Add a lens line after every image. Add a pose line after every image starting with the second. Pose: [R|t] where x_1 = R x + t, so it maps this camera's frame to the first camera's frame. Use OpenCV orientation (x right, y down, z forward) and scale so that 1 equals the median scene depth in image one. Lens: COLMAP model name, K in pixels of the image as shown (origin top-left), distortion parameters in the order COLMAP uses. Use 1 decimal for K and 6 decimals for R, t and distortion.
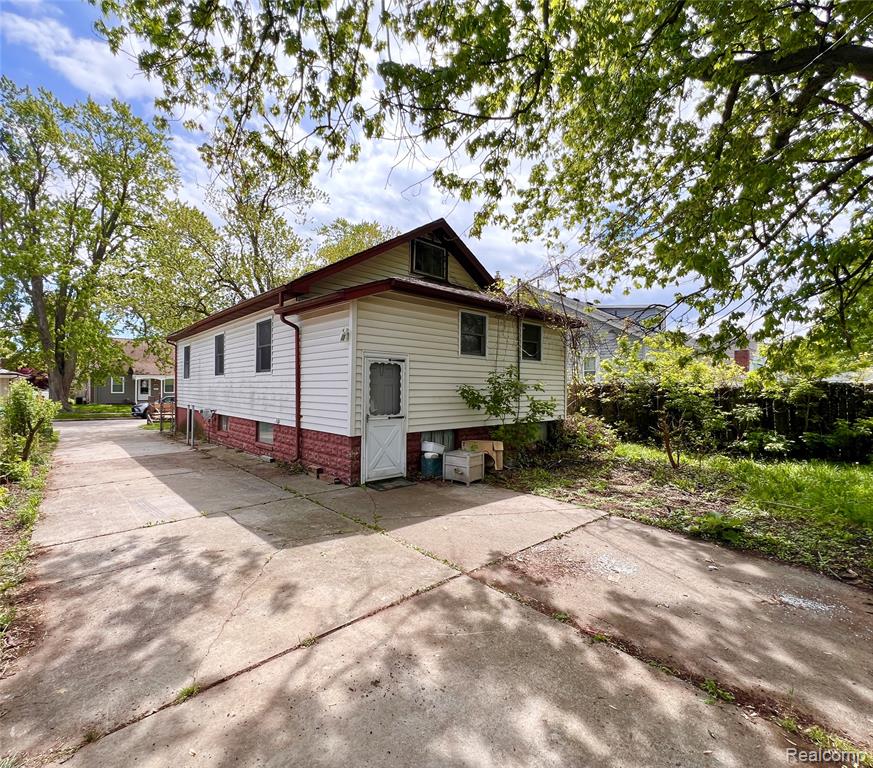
lens RADIAL K [[411.4, 0, 436.5], [0, 411.4, 385.8], [0, 0, 1]] dist [-0.000162, -0.000003]
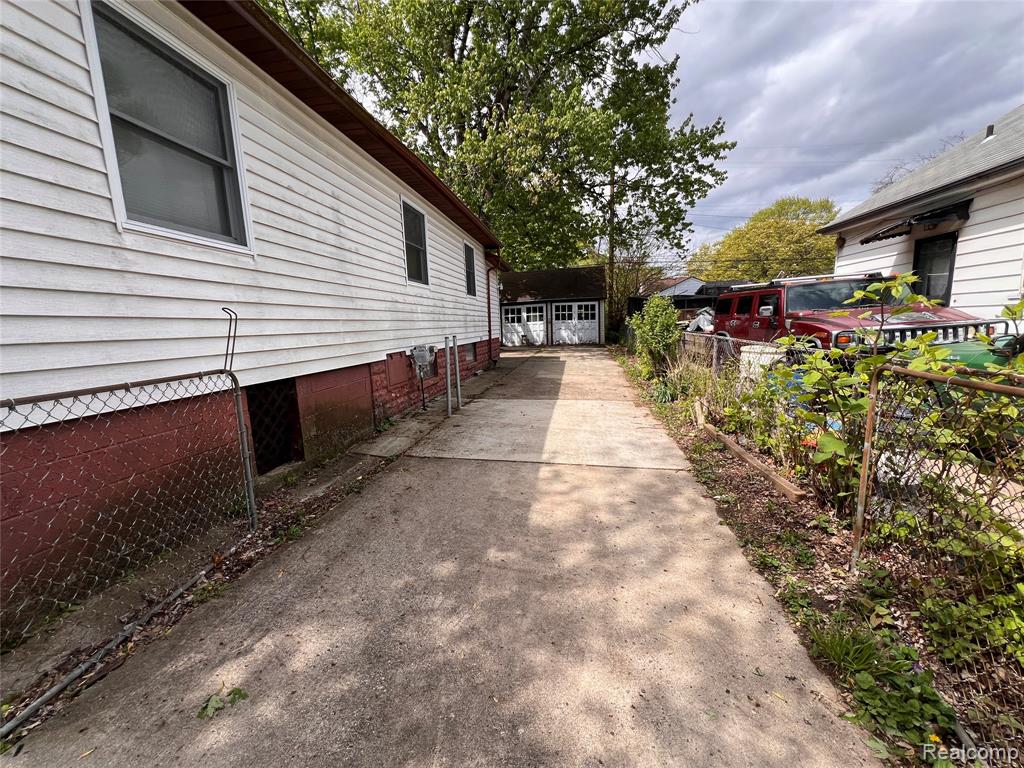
lens RADIAL K [[408.2, 0, 513.0], [0, 408.2, 385.2], [0, 0, 1]] dist [-0.001082, 0.000177]
pose [[-0.622719, -0.101329, 0.775857, -1.168368], [0.028753, 0.987946, 0.152106, 0.034308], [-0.781917, 0.117027, -0.612299, 1.391348]]
